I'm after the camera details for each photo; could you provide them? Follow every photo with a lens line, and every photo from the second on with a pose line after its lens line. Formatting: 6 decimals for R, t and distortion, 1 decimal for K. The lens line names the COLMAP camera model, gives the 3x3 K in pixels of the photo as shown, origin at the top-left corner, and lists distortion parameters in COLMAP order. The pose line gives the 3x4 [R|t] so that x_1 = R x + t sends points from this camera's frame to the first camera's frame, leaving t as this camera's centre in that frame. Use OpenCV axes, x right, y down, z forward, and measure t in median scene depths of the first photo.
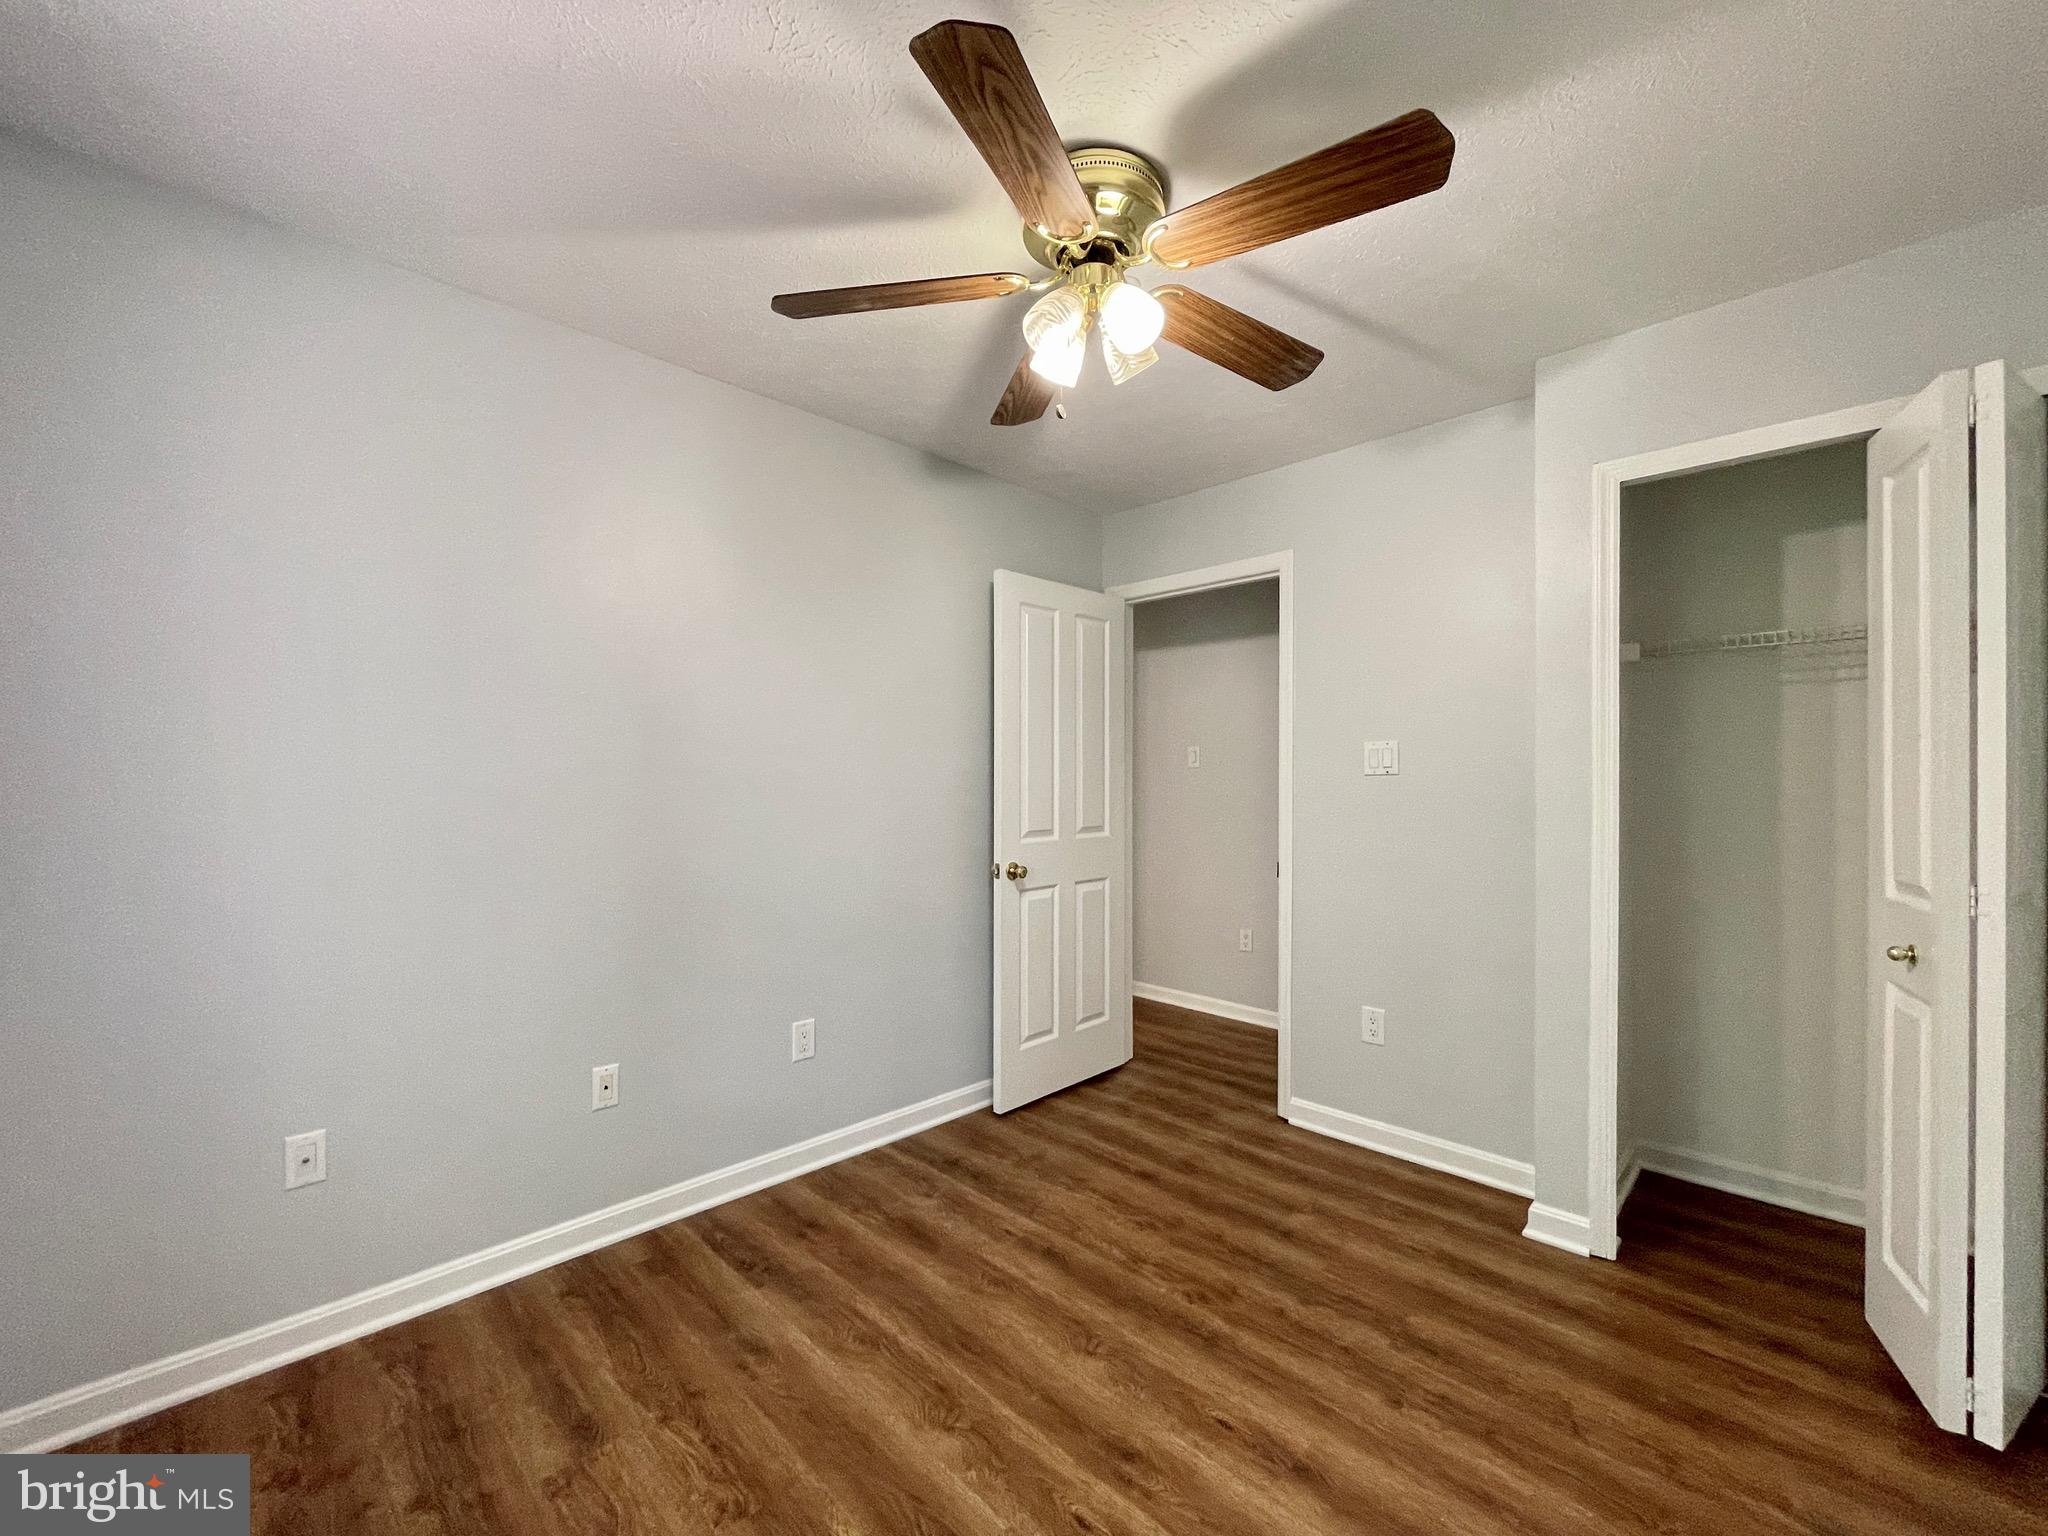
lens RADIAL K [[824.6, 0, 1029.4], [0, 824.6, 776.3], [0, 0, 1]] dist [-0.005615, 0.001852]
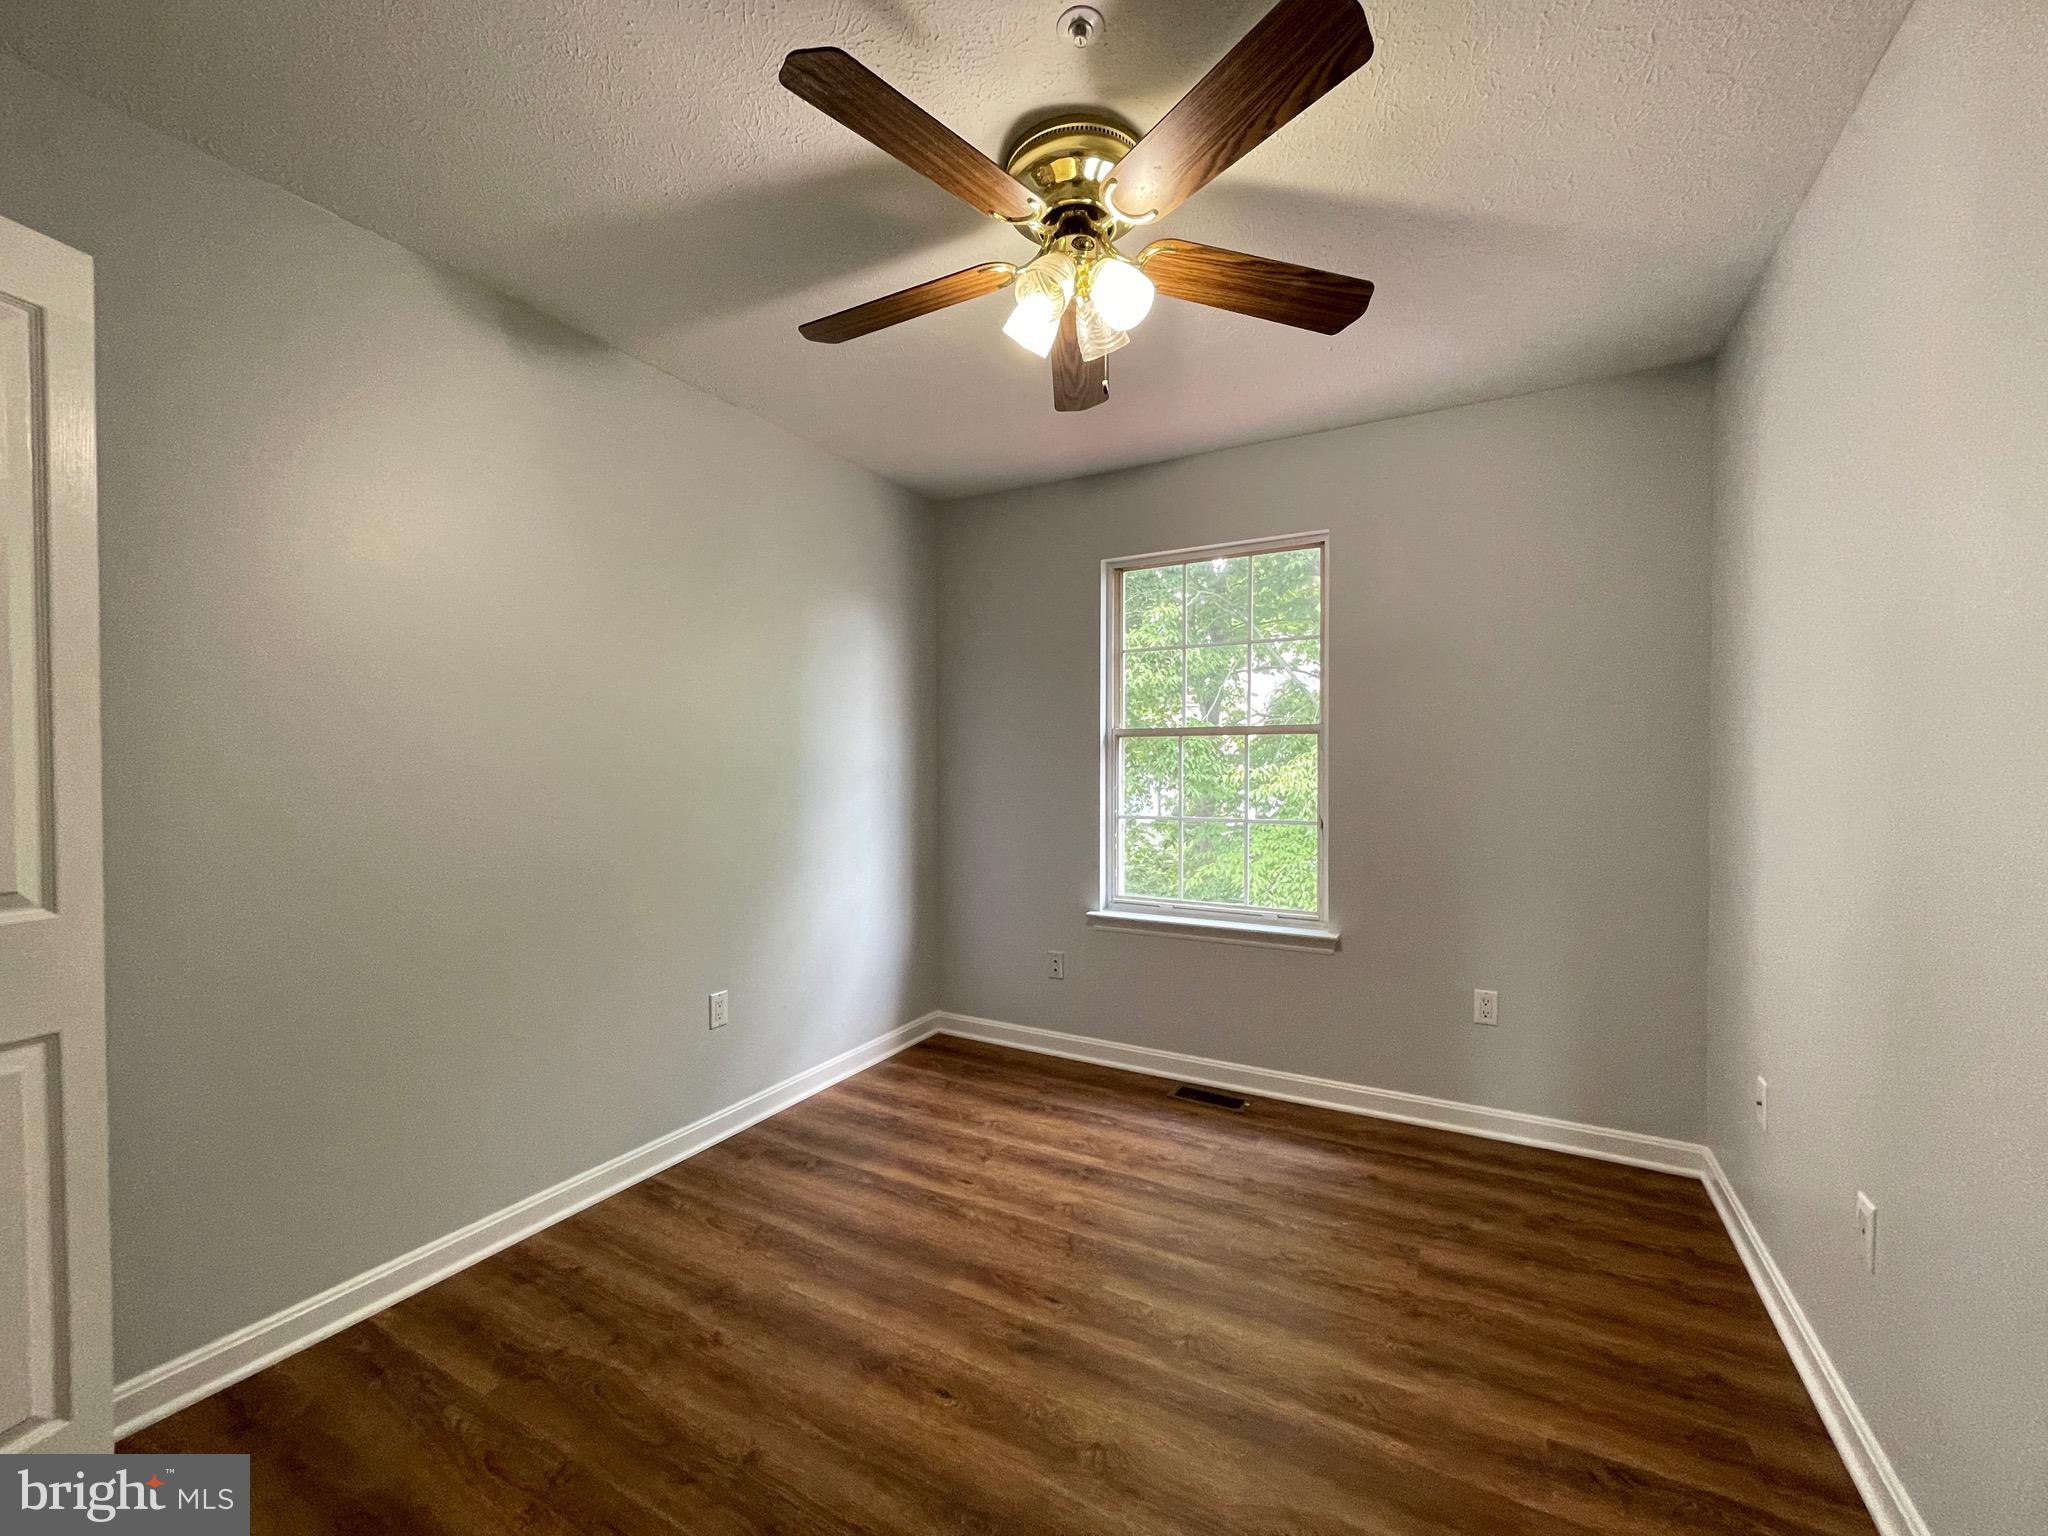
lens RADIAL K [[824.6, 0, 1024.5], [0, 824.6, 769.6], [0, 0, 1]] dist [-0.005615, 0.001852]
pose [[-0.965209, -0.000655, -0.261477, 0.392303], [-0.000274, 0.999999, -0.001496, 0.021476], [0.261478, -0.001372, -0.965209, 1.935196]]
